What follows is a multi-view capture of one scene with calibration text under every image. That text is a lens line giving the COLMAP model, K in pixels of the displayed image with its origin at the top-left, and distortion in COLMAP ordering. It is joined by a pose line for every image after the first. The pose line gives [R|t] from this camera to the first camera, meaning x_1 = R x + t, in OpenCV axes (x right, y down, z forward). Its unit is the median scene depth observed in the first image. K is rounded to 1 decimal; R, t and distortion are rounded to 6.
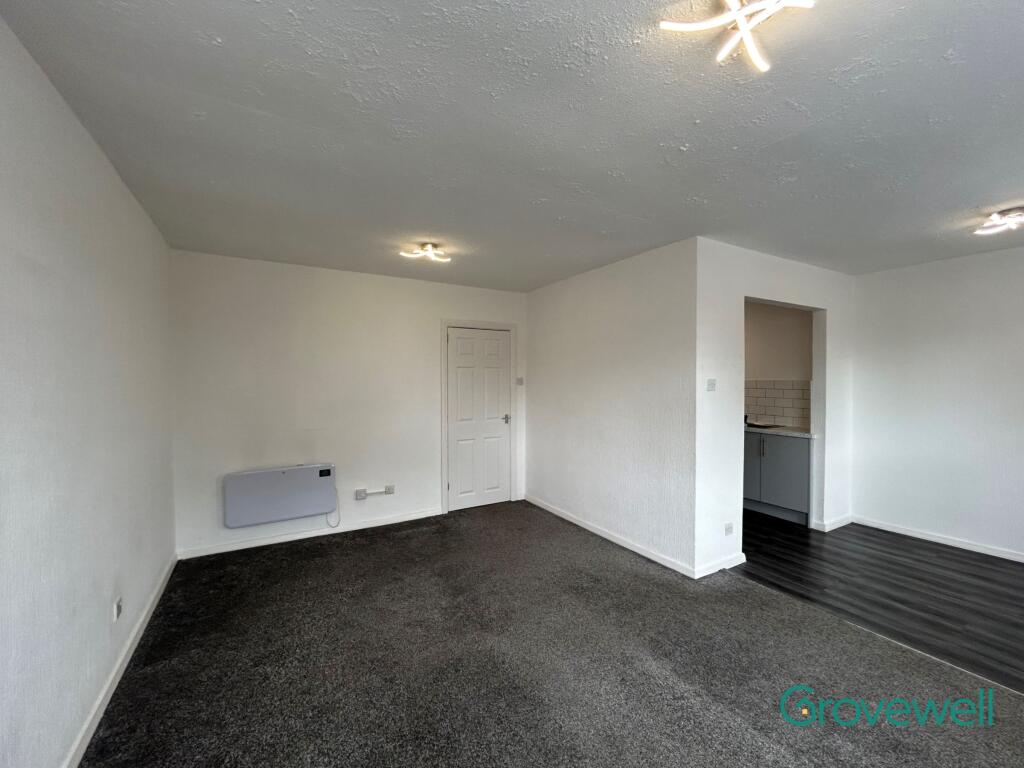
lens RADIAL K [[414.0, 0, 513.1], [0, 414.0, 382.4], [0, 0, 1]] dist [-0.000518, -0.000073]
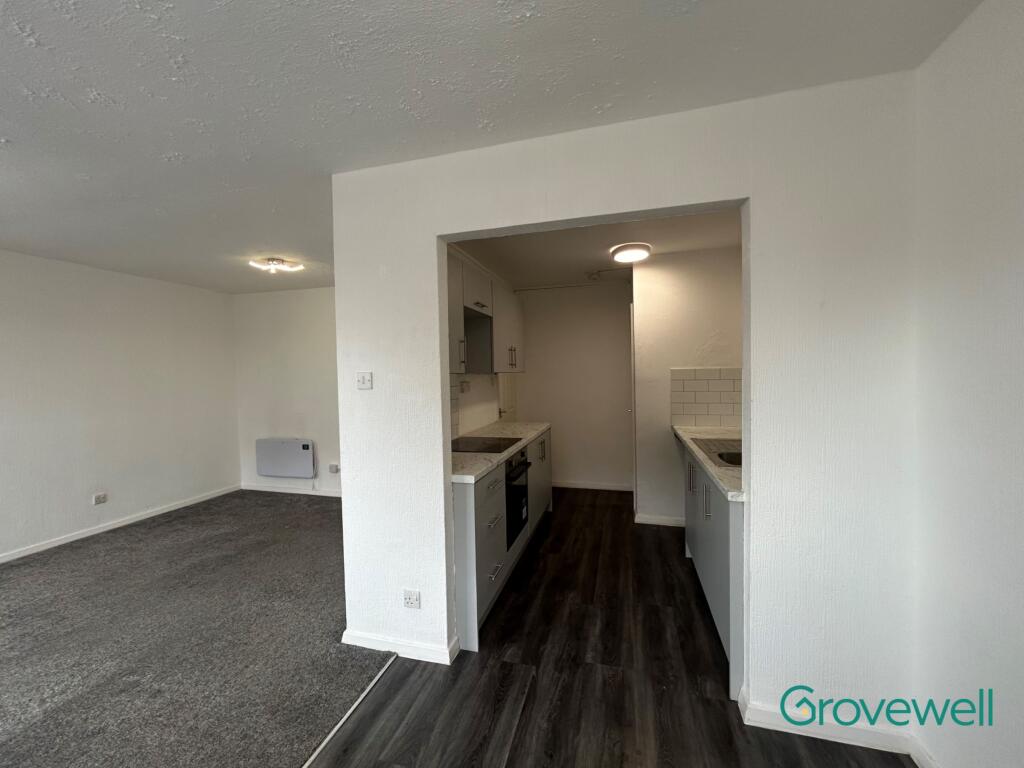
lens RADIAL K [[414.0, 0, 512.8], [0, 414.0, 383.5], [0, 0, 1]] dist [-0.000518, -0.000073]
pose [[0.695212, 0.006655, -0.718774, 1.031601], [0.013201, 0.999670, 0.022024, -0.001962], [0.718683, -0.024800, 0.694895, 0.622901]]
